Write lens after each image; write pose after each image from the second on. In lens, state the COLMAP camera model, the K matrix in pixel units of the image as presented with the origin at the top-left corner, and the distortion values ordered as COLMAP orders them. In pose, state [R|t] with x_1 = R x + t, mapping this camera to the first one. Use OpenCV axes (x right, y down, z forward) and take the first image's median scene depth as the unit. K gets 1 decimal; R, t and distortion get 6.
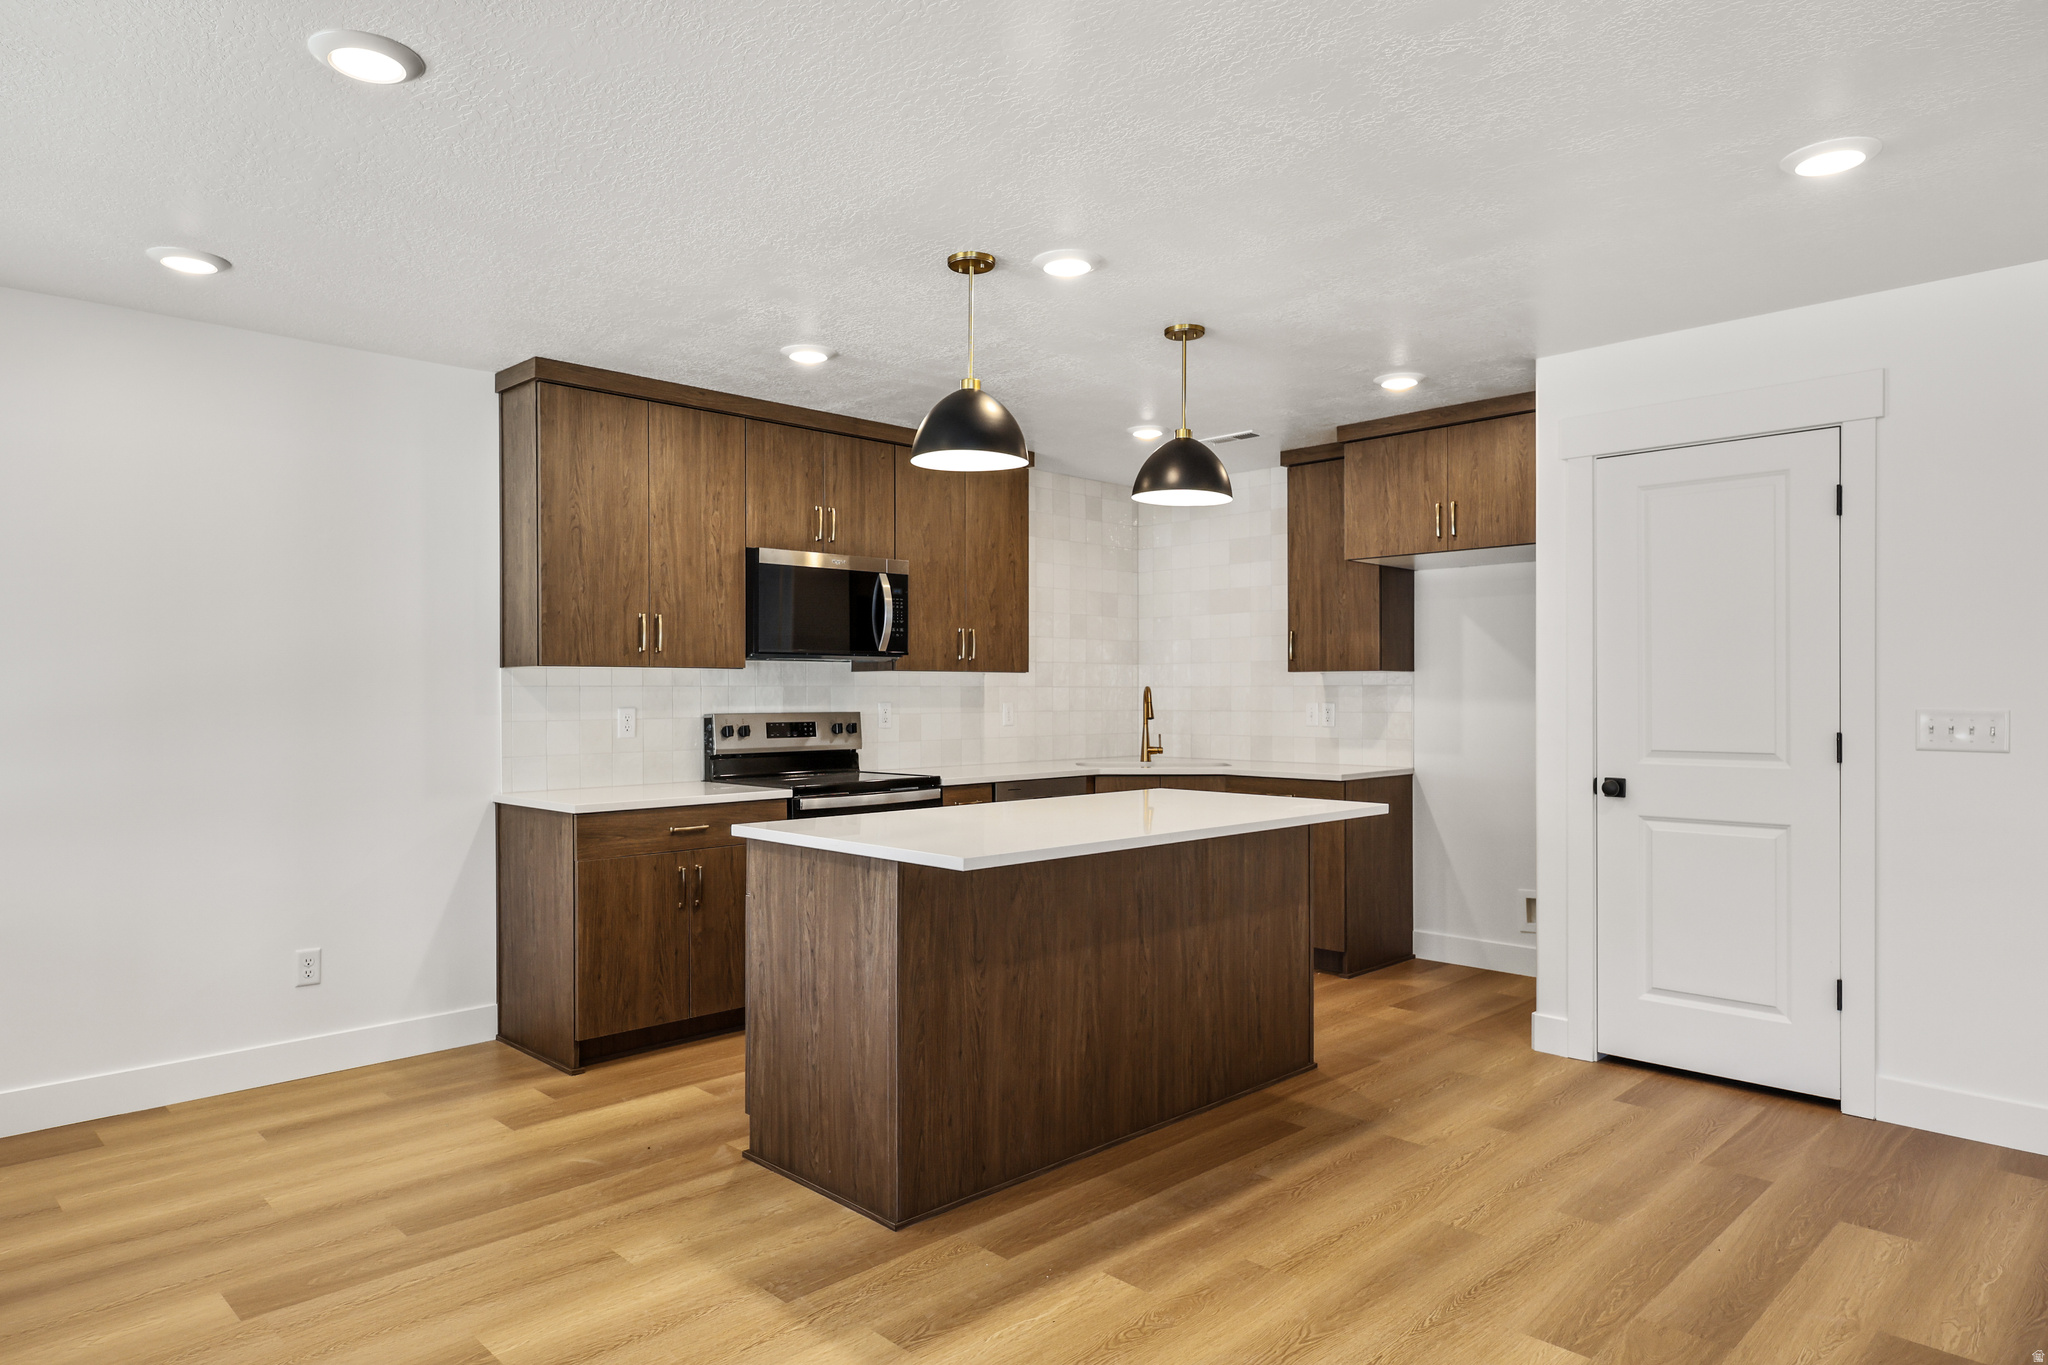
lens RADIAL K [[1255.8, 0, 1022.7], [0, 1255.8, 692.3], [0, 0, 1]] dist [-0.000681, -0.000369]
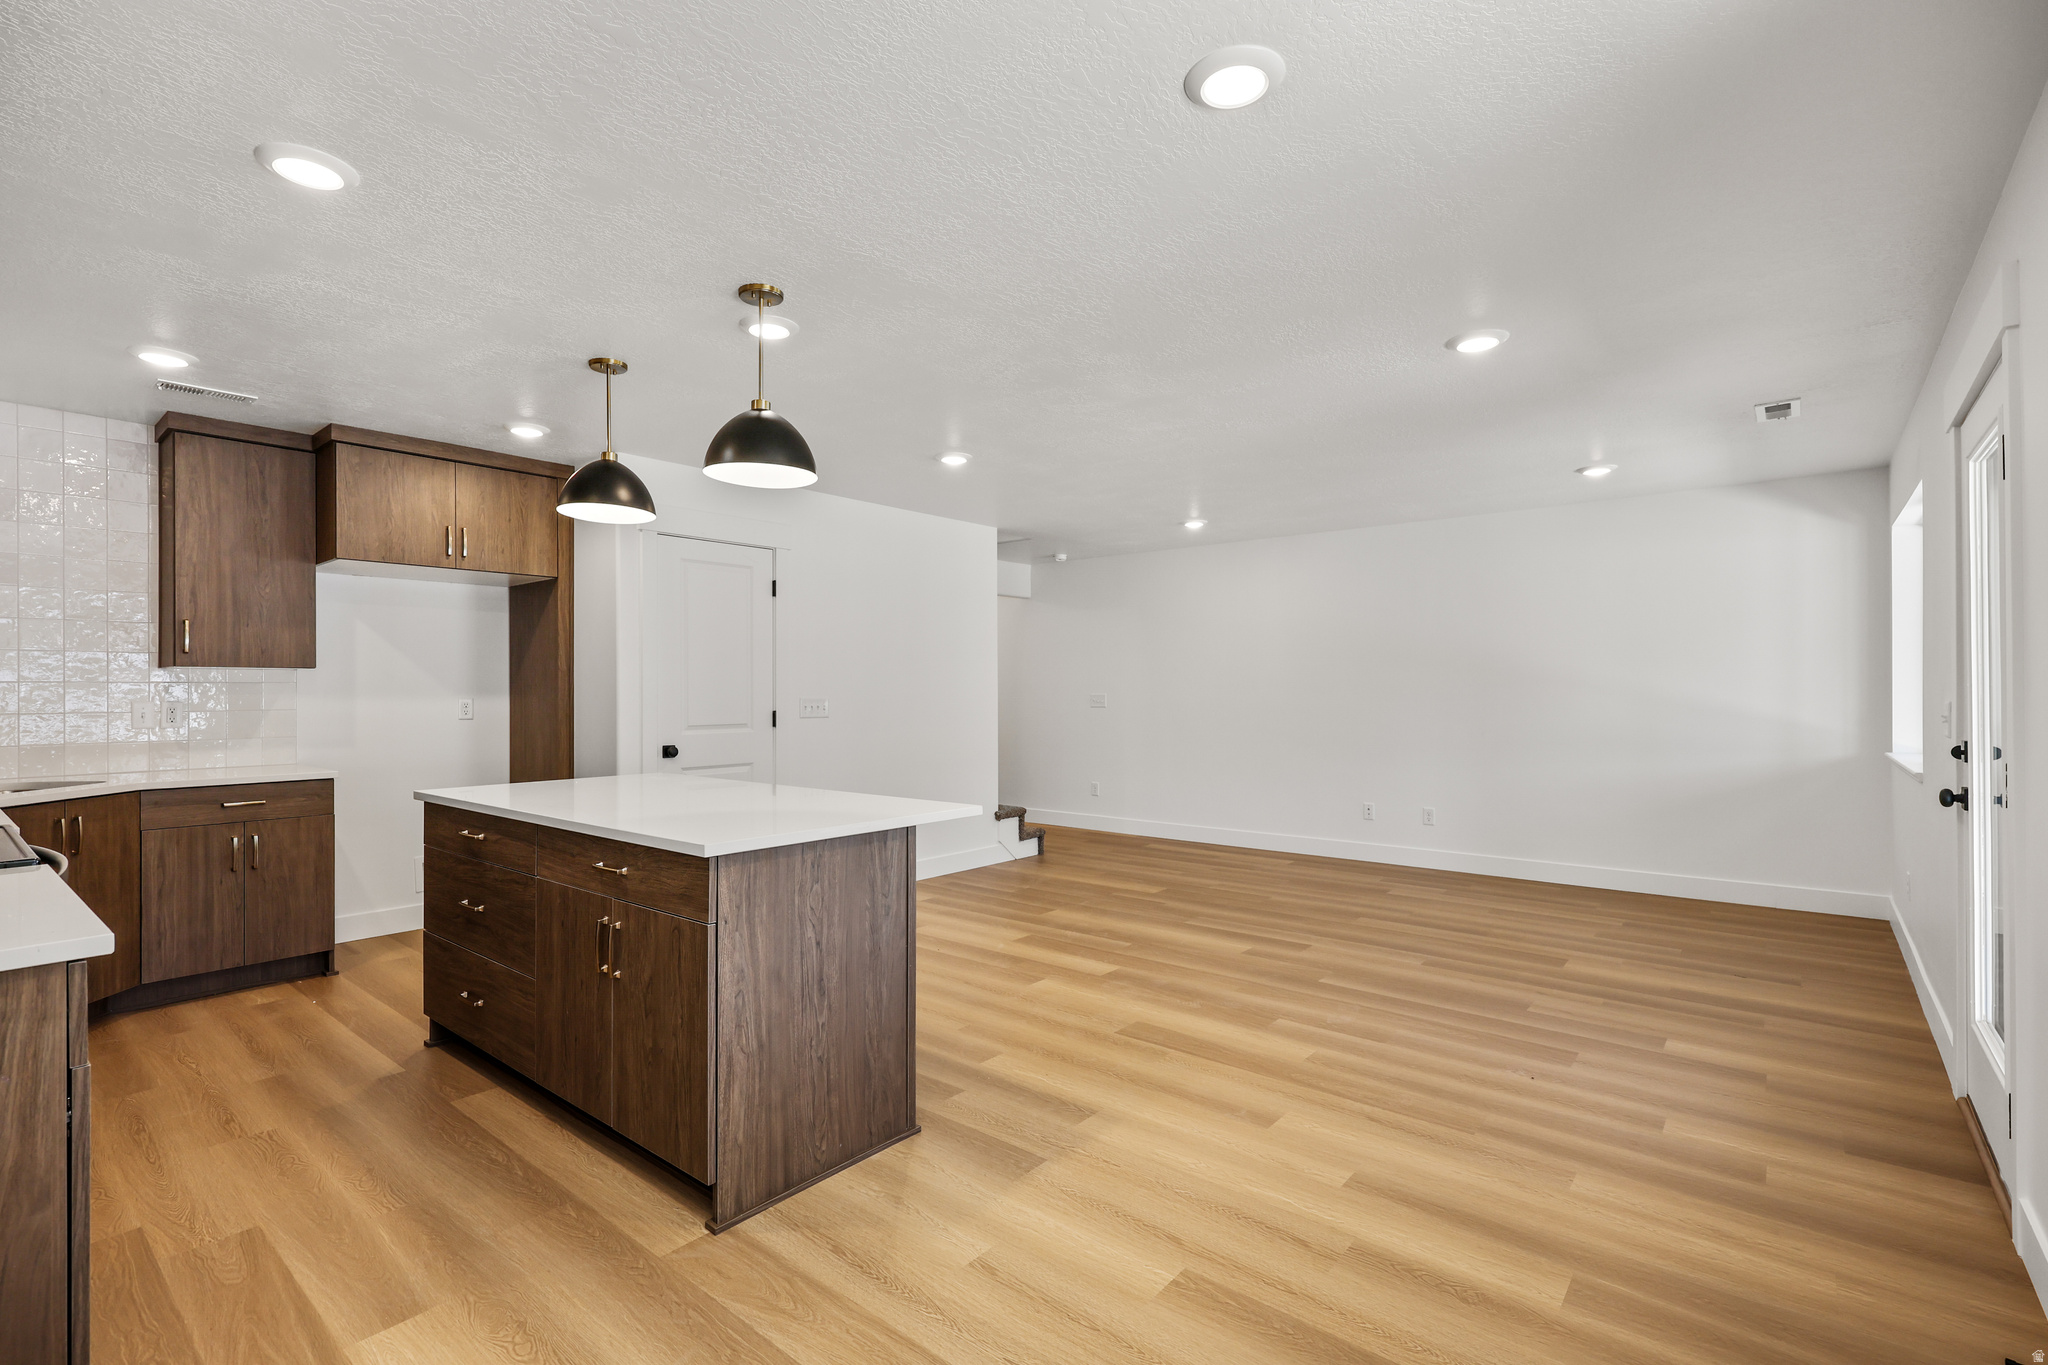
lens RADIAL K [[931.9, 0, 1015.8], [0, 931.9, 686.5], [0, 0, 1]] dist [0.002135, 0.000005]
pose [[-0.100950, 0.006000, 0.994873, -0.881534], [0.001955, 0.999981, -0.005833, 0.004915], [-0.994890, 0.001356, -0.100960, 0.873435]]
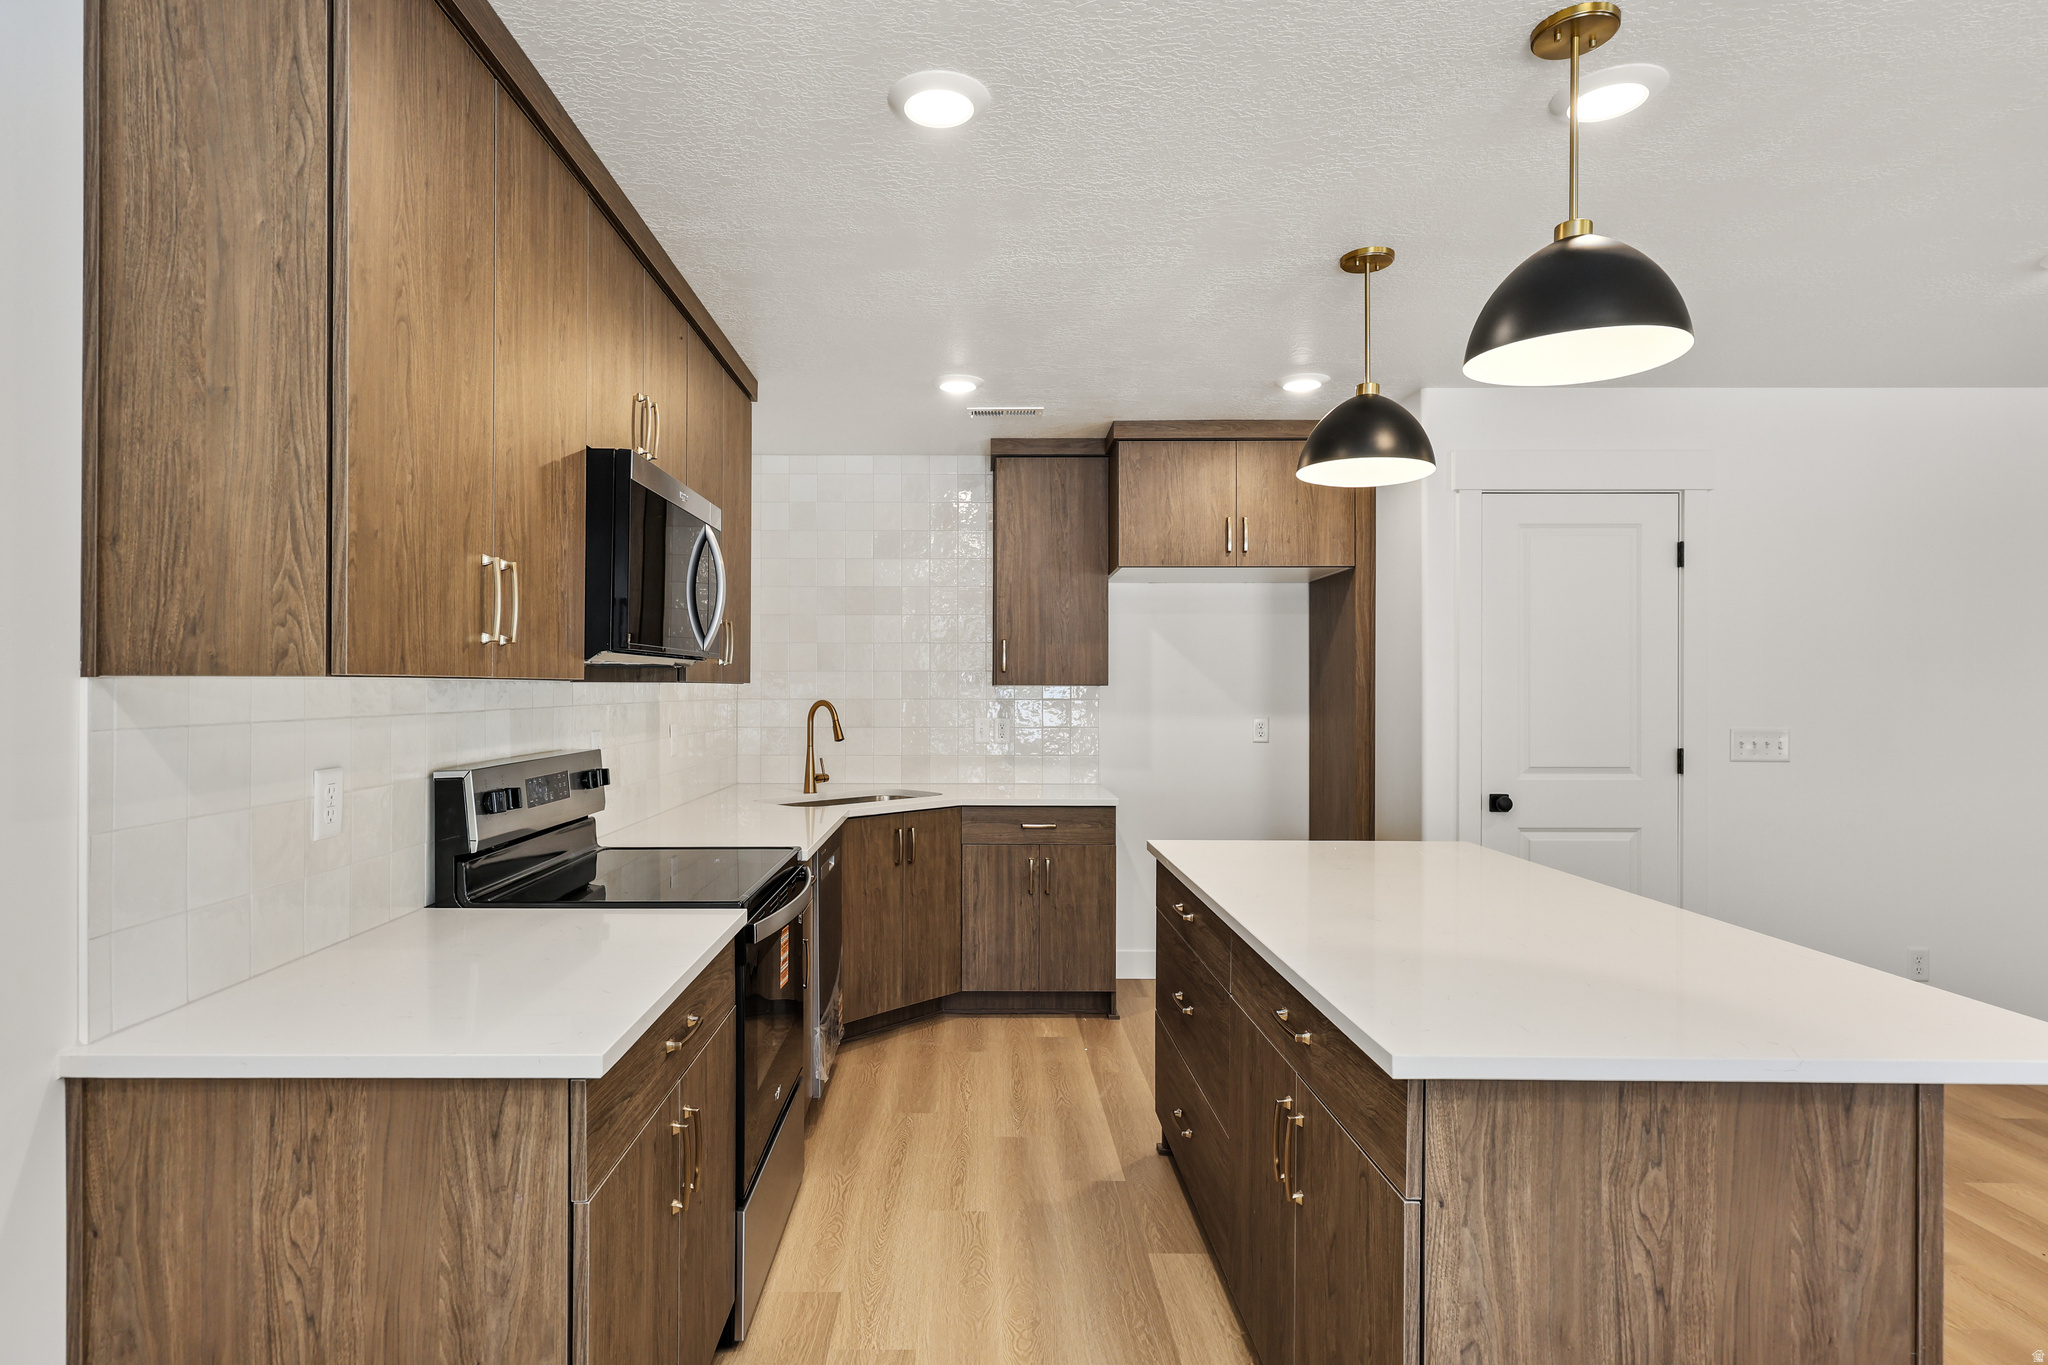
lens RADIAL K [[1069.1, 0, 969.0], [0, 1069.1, 687.7], [0, 0, 1]] dist [-0.003060, 0.003313]
pose [[0.704348, 0.004028, 0.709844, -0.617544], [-0.004784, 0.999988, -0.000927, -0.024217], [-0.709839, -0.002743, 0.704358, 0.856070]]
